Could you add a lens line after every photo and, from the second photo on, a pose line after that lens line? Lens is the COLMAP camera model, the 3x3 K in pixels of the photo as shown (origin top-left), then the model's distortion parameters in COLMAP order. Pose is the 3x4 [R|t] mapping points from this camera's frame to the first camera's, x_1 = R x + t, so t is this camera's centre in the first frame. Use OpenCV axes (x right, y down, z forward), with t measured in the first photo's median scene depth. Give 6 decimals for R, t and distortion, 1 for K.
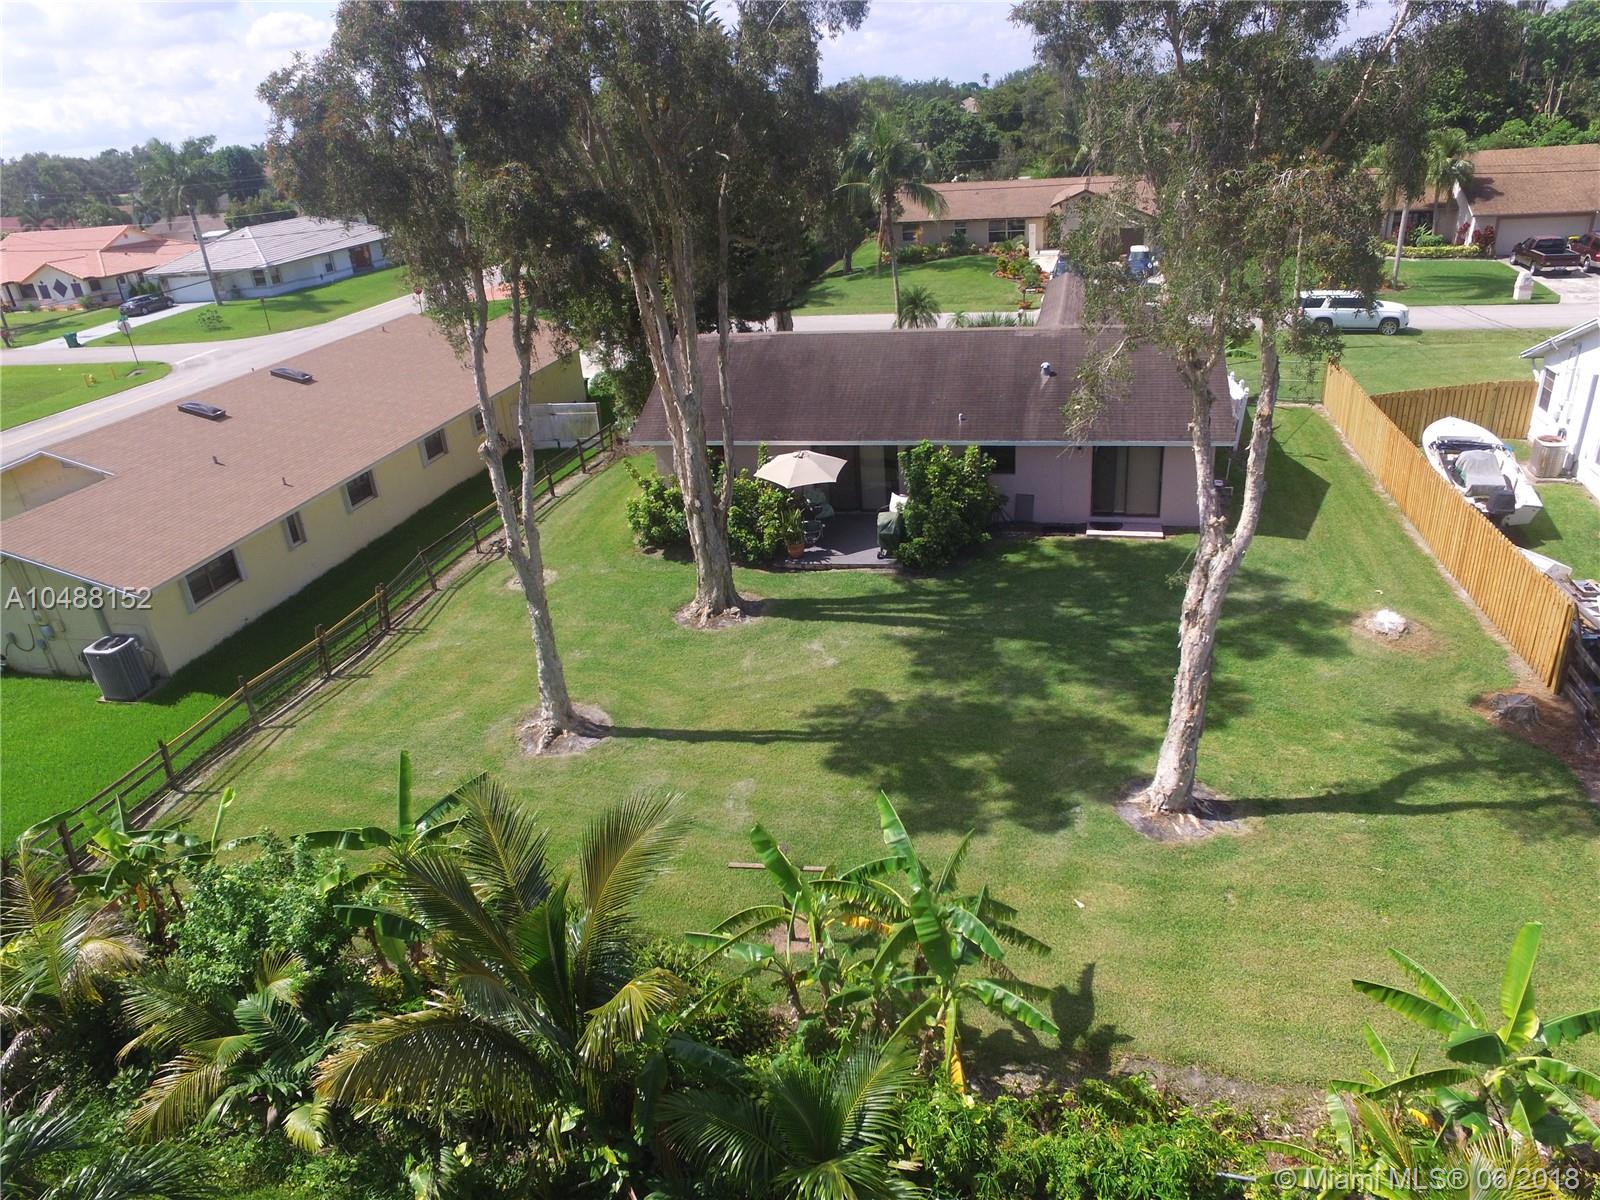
lens RADIAL K [[1053.5, 0, 839.4], [0, 1053.5, 599.5], [0, 0, 1]] dist [-0.111014, 0.089685]
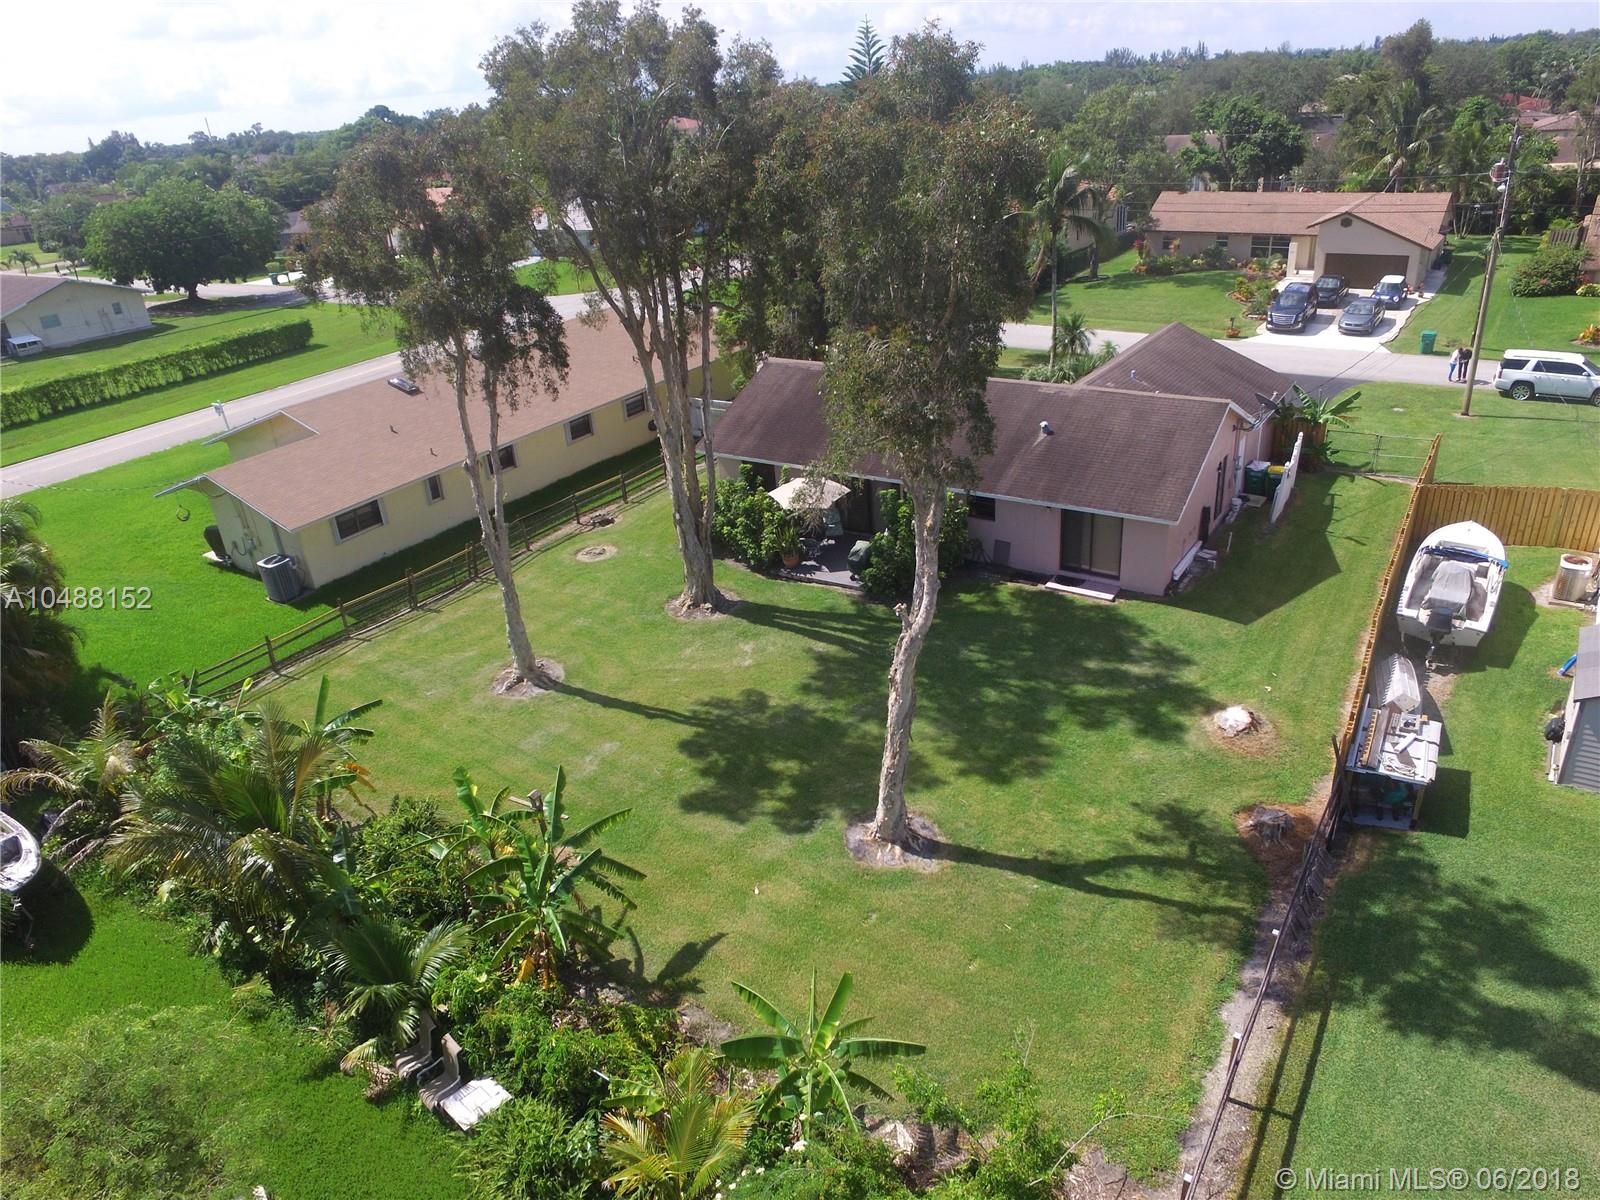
lens RADIAL K [[1053.5, 0, 839.4], [0, 1053.5, 599.5], [0, 0, 1]] dist [-0.111014, 0.089685]
pose [[0.943323, 0.156565, -0.292623, 0.393610], [-0.147255, 0.987639, 0.053722, -0.084103], [0.297417, -0.007587, 0.954718, -0.105043]]
